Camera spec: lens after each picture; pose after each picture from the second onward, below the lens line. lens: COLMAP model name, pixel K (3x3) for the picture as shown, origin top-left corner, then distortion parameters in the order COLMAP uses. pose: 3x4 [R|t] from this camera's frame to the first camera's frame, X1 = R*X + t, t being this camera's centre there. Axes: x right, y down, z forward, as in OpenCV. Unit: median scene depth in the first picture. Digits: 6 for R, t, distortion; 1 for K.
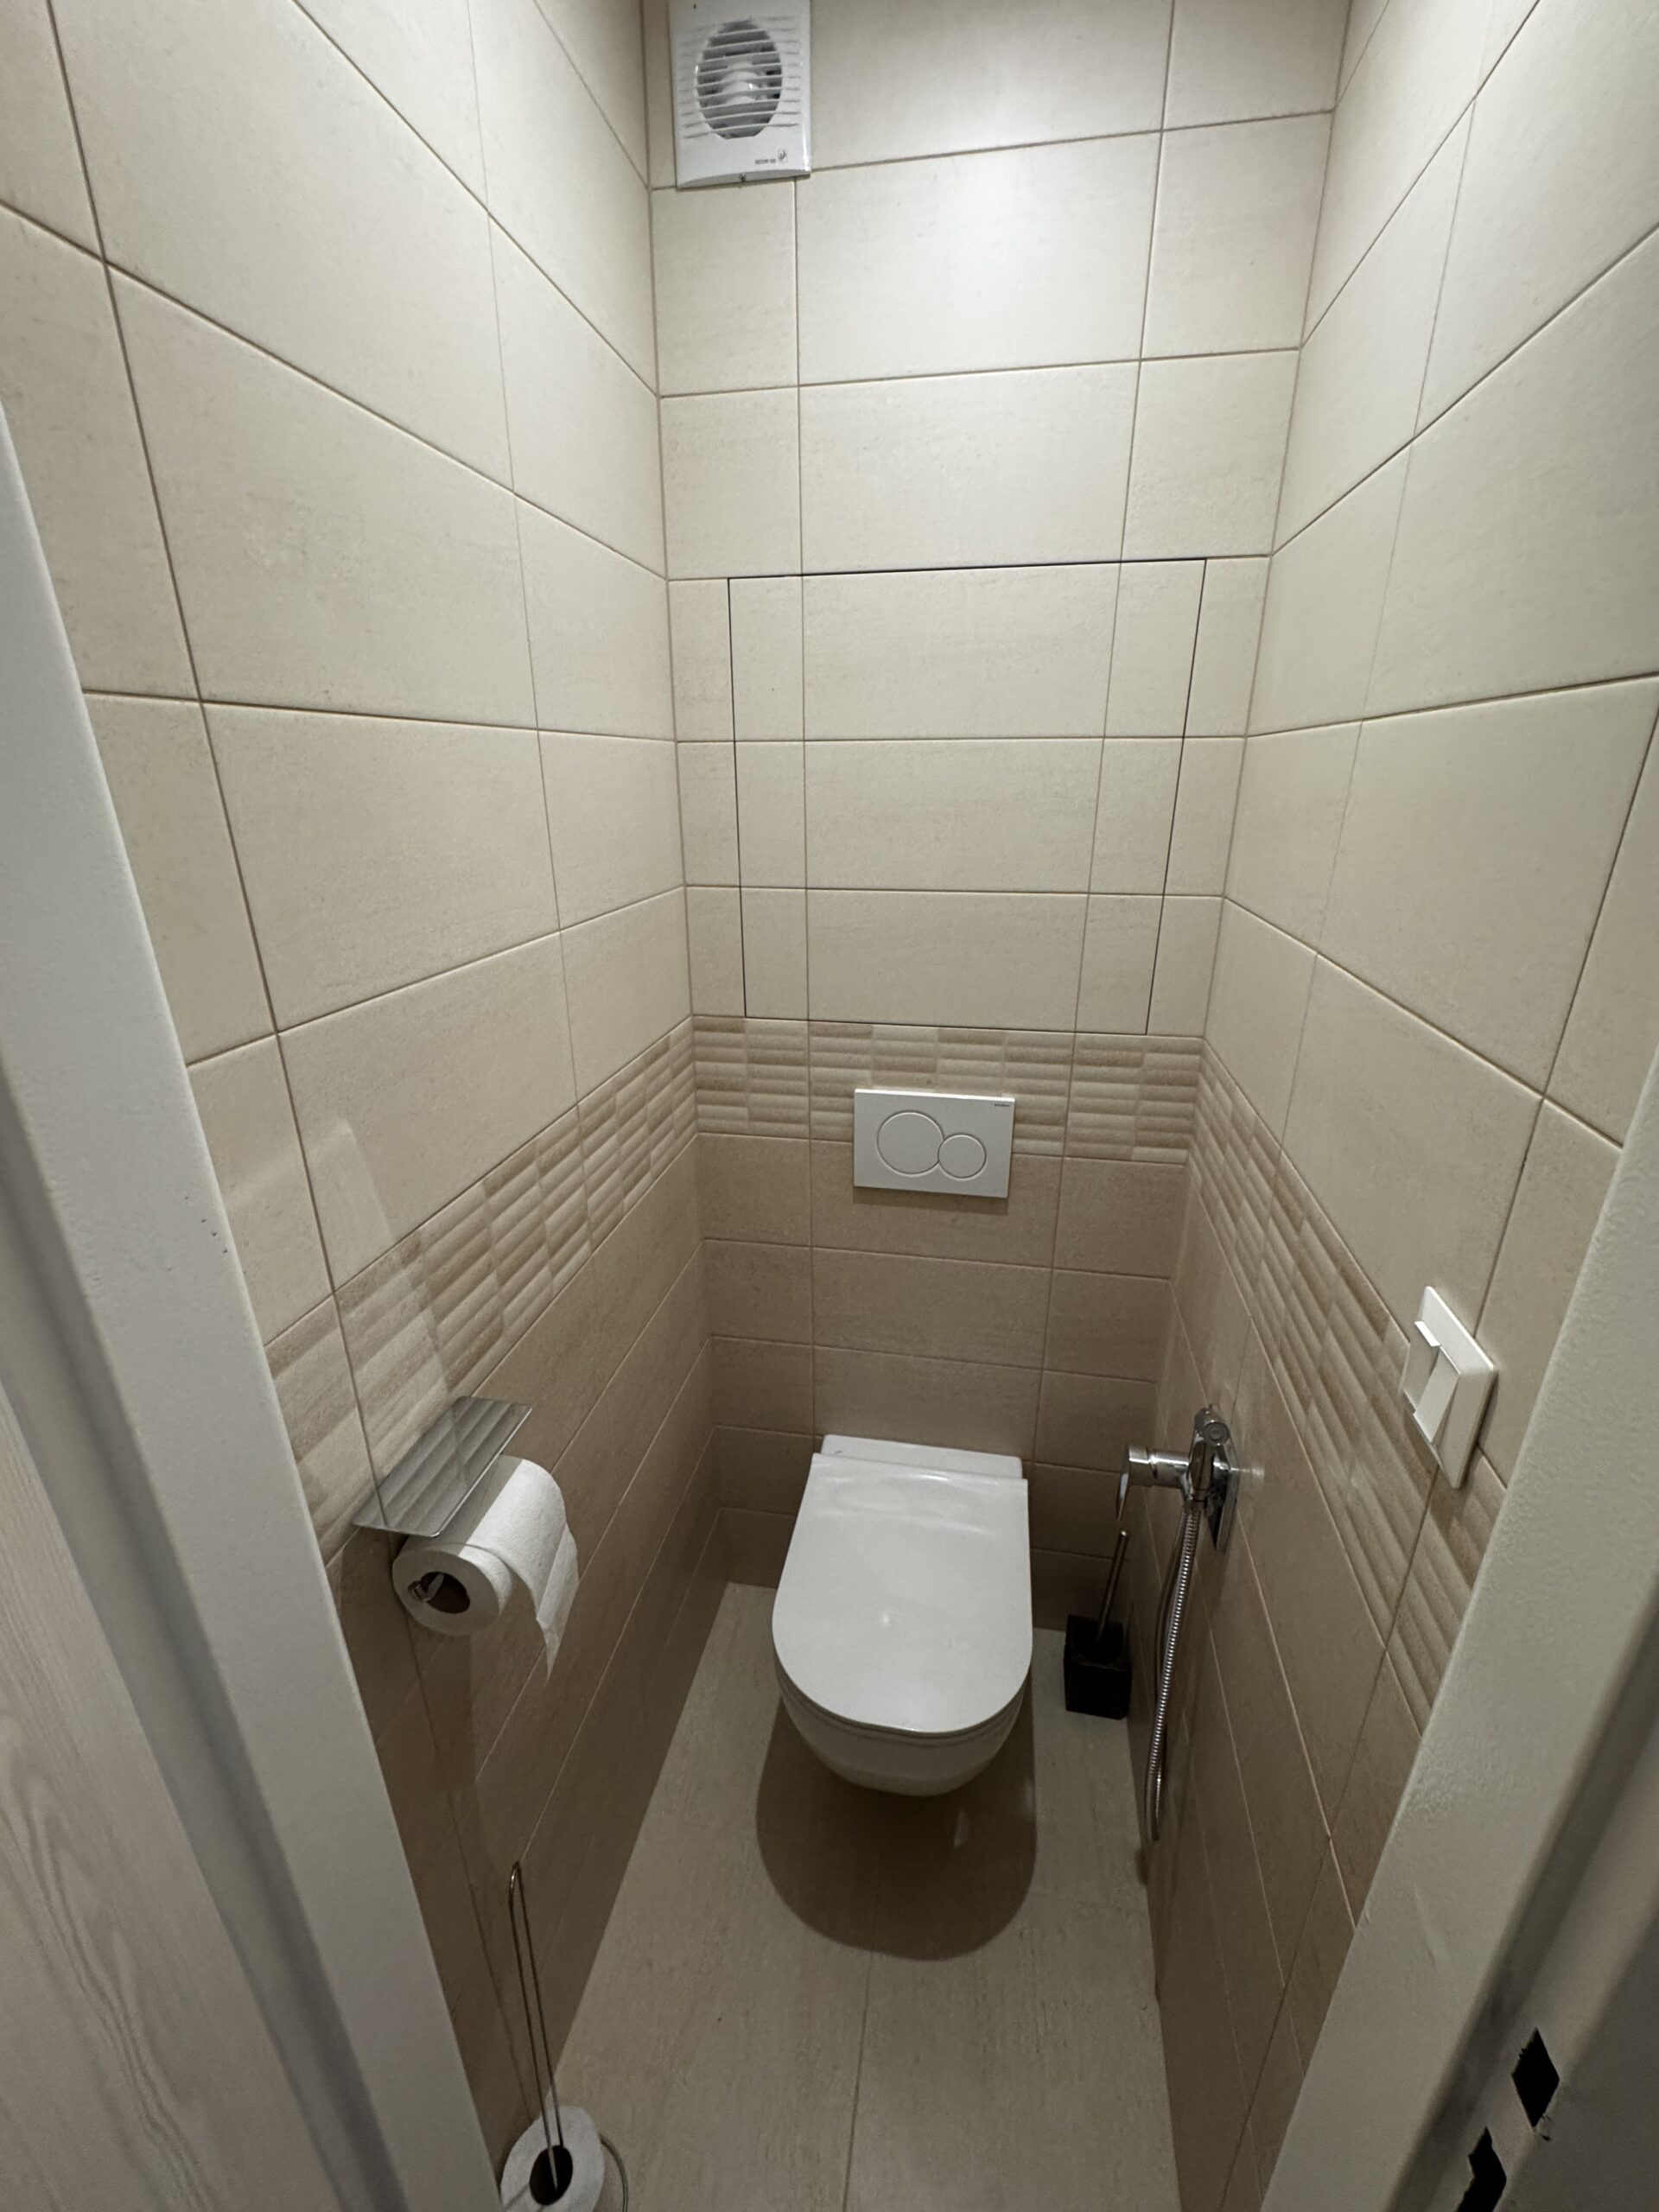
lens RADIAL K [[882.7, 0, 828.3], [0, 882.7, 1100.2], [0, 0, 1]] dist [-0.002558, 0.000181]
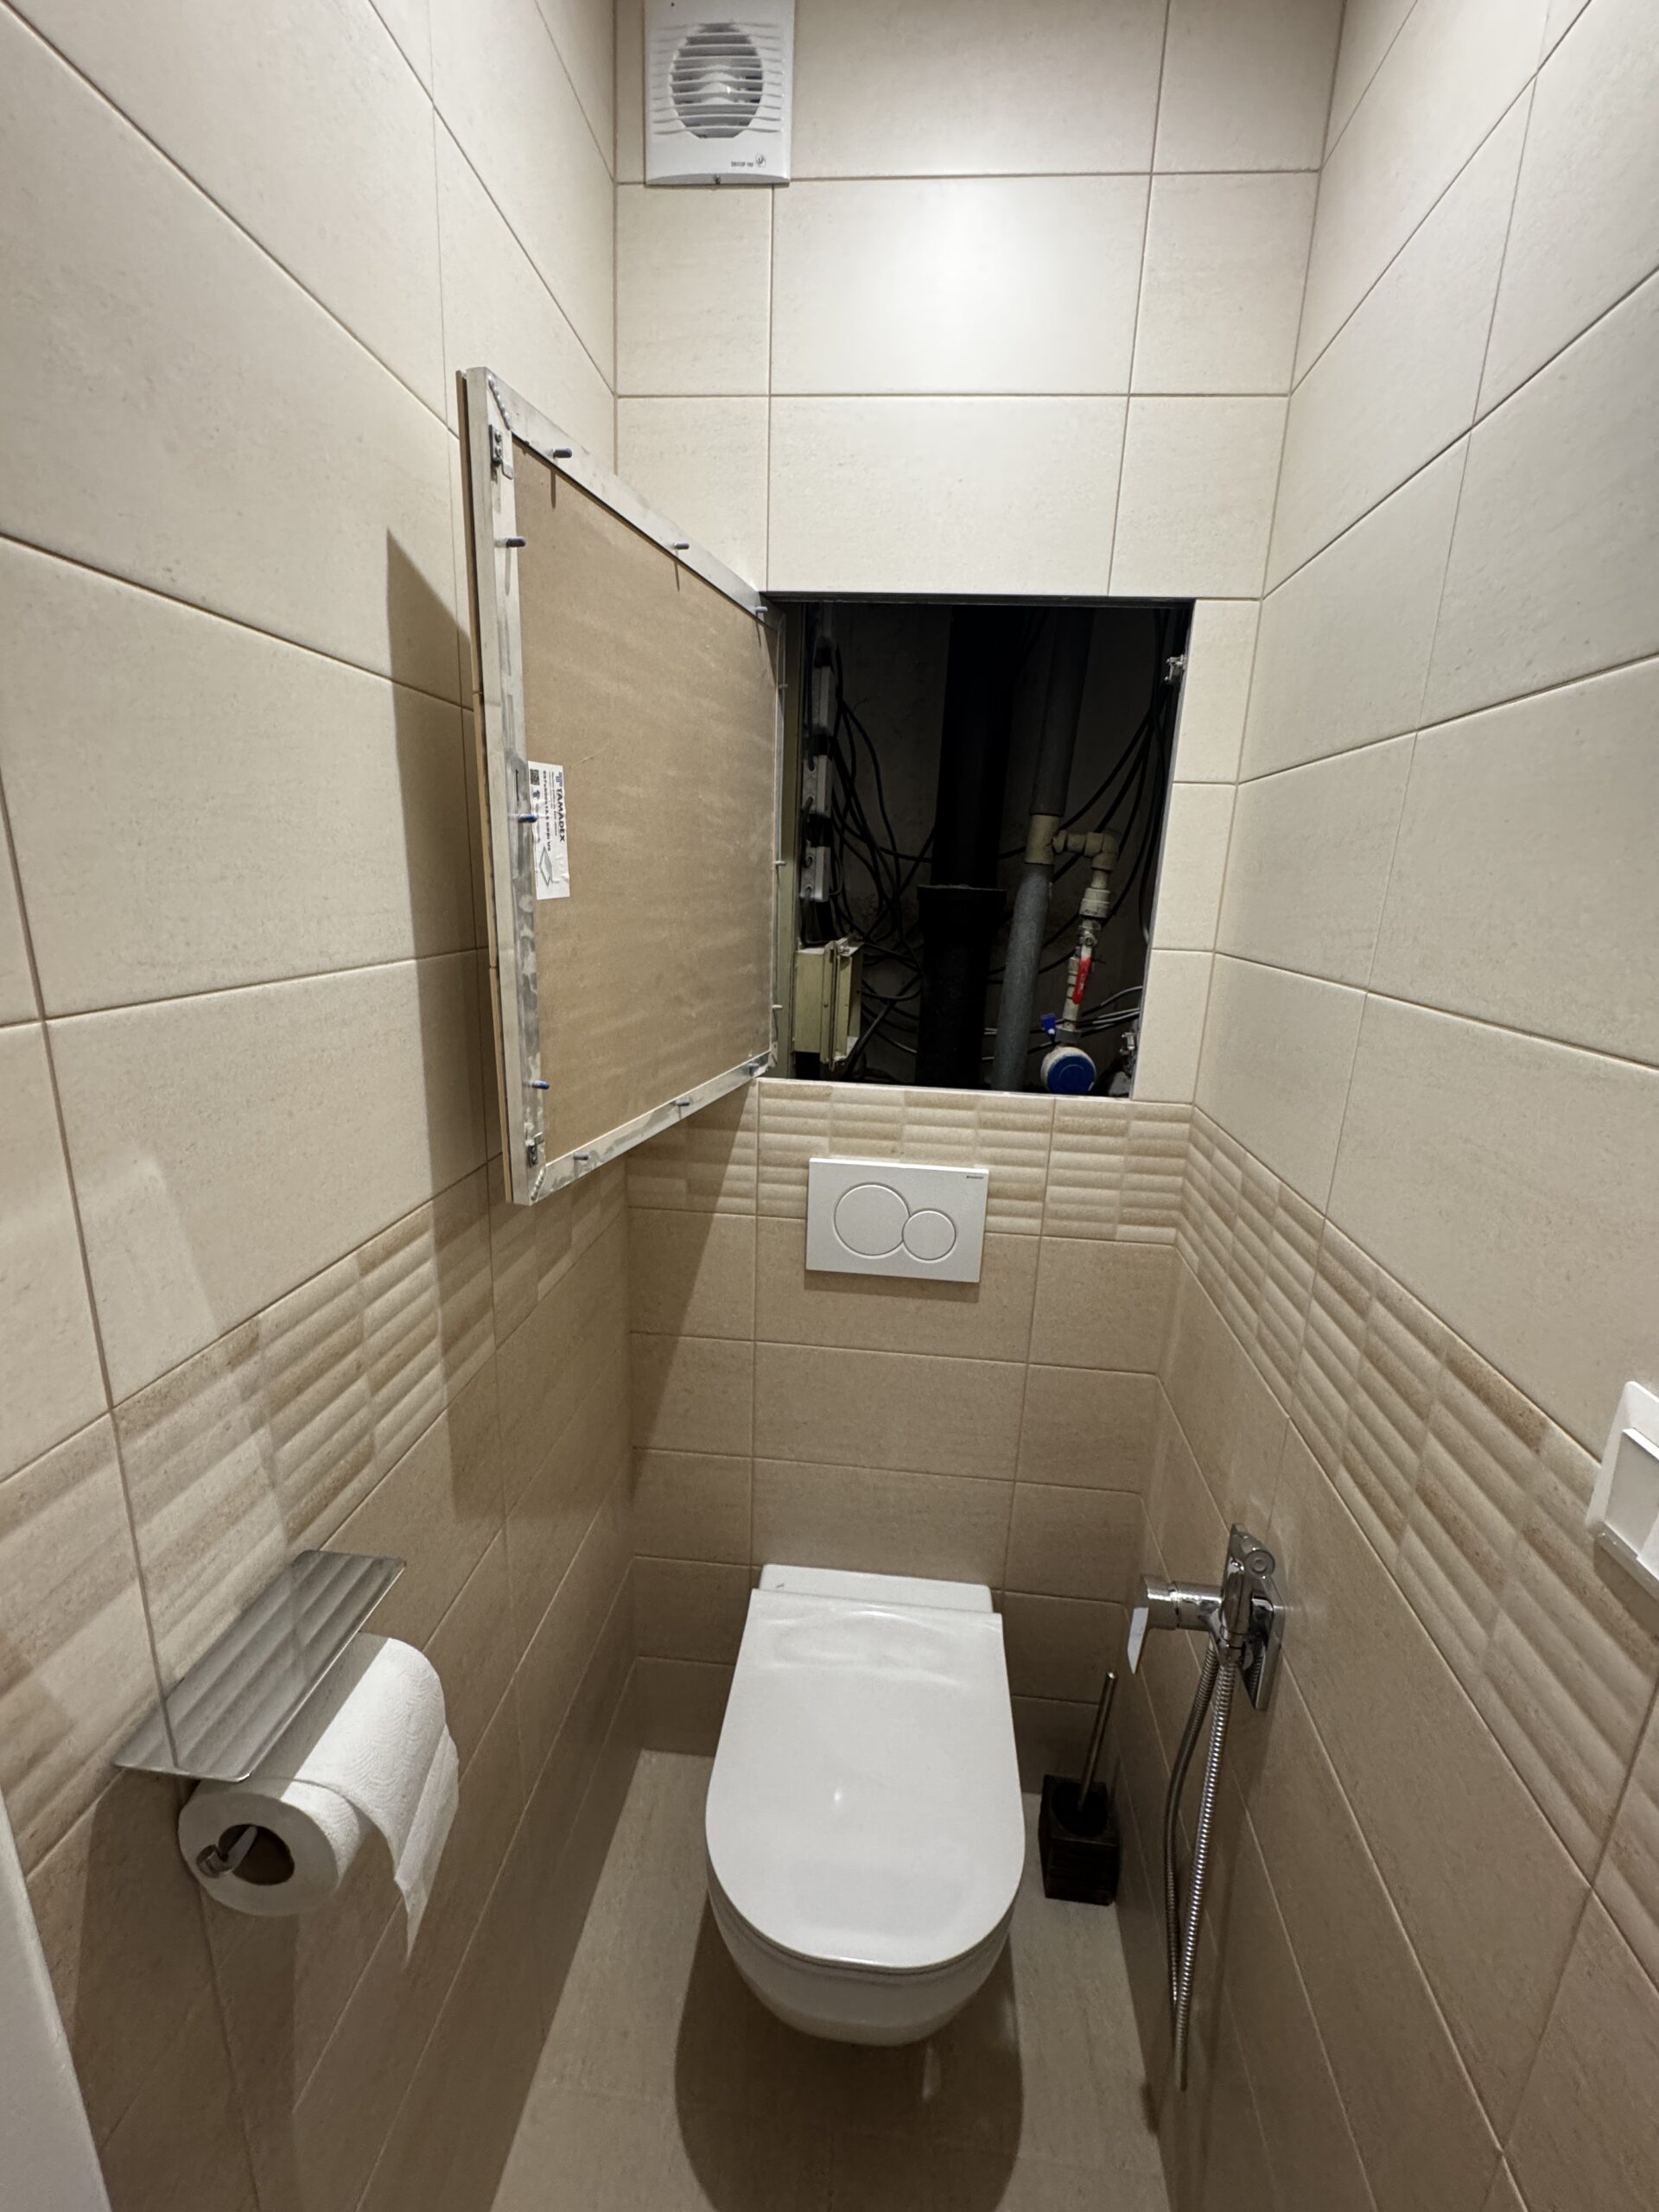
lens RADIAL K [[882.7, 0, 831.4], [0, 882.7, 1100.7], [0, 0, 1]] dist [-0.002558, 0.000181]
pose [[0.995115, 0.018887, 0.096900, -0.049372], [-0.008765, 0.994555, -0.103841, 0.030290], [-0.098333, 0.102485, 0.989862, 0.160217]]
